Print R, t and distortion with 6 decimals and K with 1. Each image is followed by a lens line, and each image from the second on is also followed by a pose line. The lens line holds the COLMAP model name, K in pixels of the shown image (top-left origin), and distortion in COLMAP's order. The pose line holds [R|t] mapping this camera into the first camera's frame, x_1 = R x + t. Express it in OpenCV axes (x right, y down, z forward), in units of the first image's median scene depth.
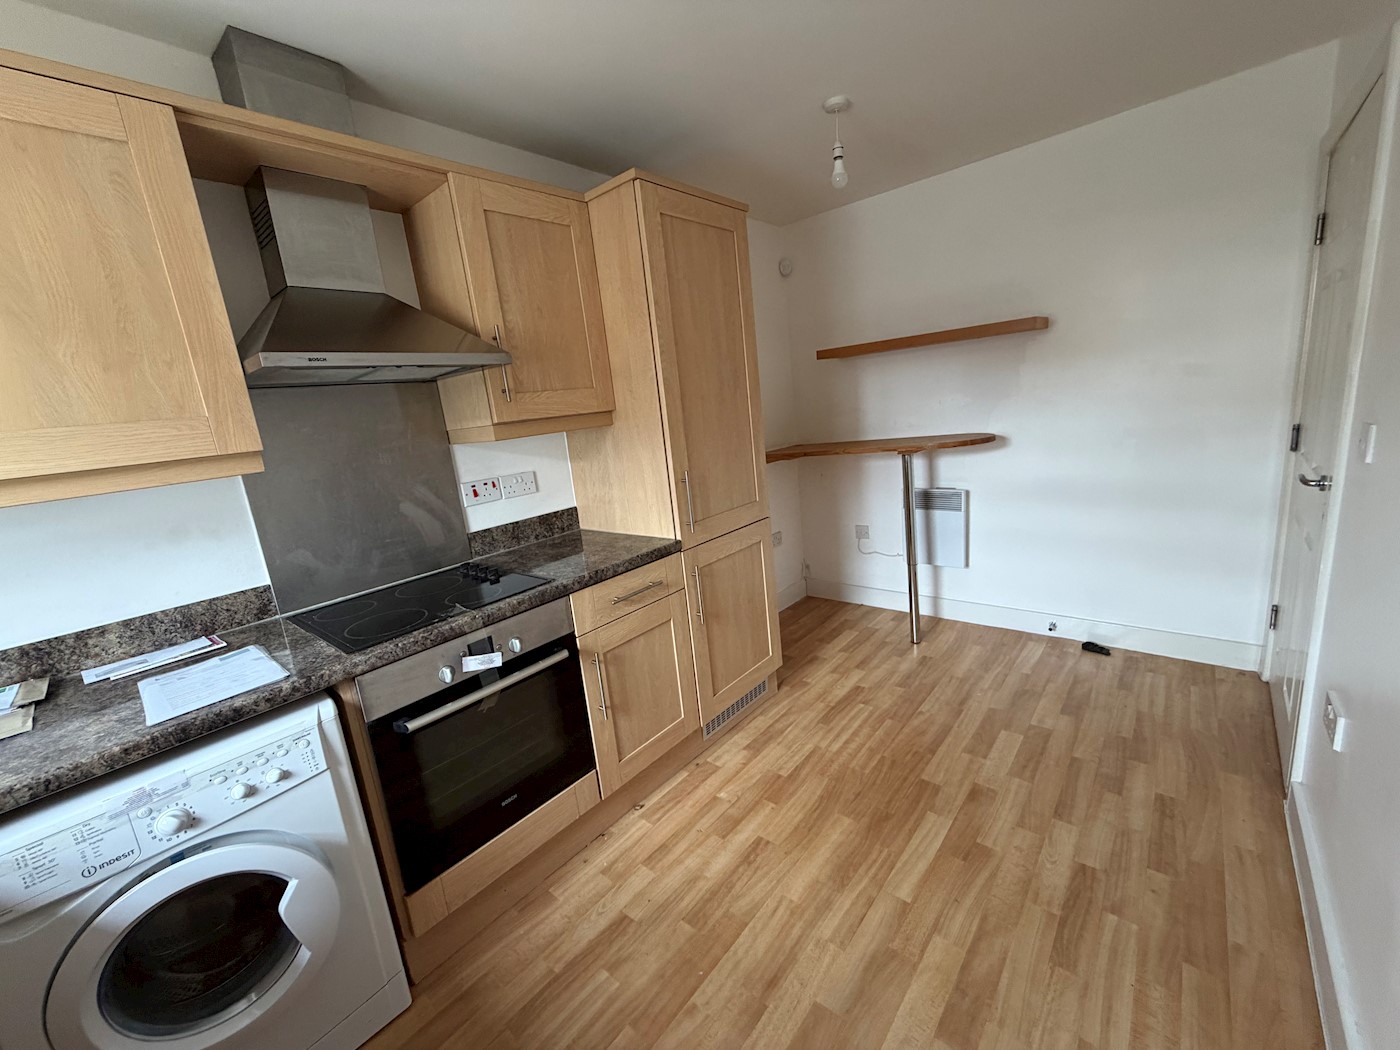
lens RADIAL K [[563.9, 0, 700.5], [0, 563.9, 521.1], [0, 0, 1]] dist [-0.000788, 0.000133]
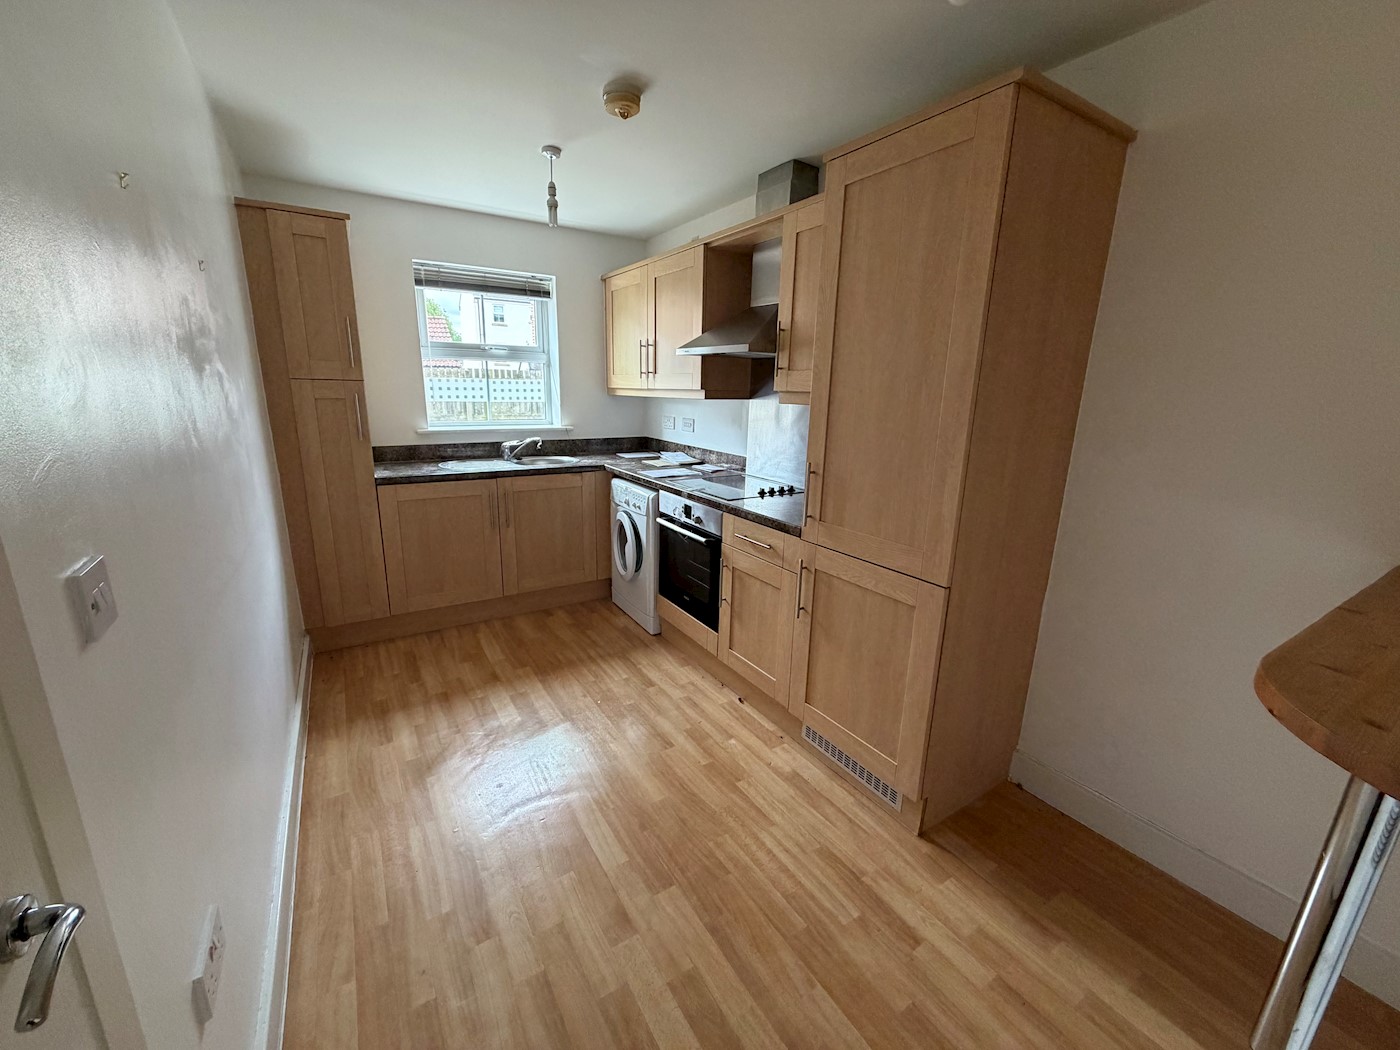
lens RADIAL K [[563.9, 0, 699.4], [0, 563.9, 531.2], [0, 0, 1]] dist [-0.000788, 0.000133]
pose [[-0.292097, 0.332878, -0.896589, 0.954962], [-0.198689, 0.895899, 0.397352, -0.337014], [0.935522, 0.294207, -0.195550, 1.057281]]
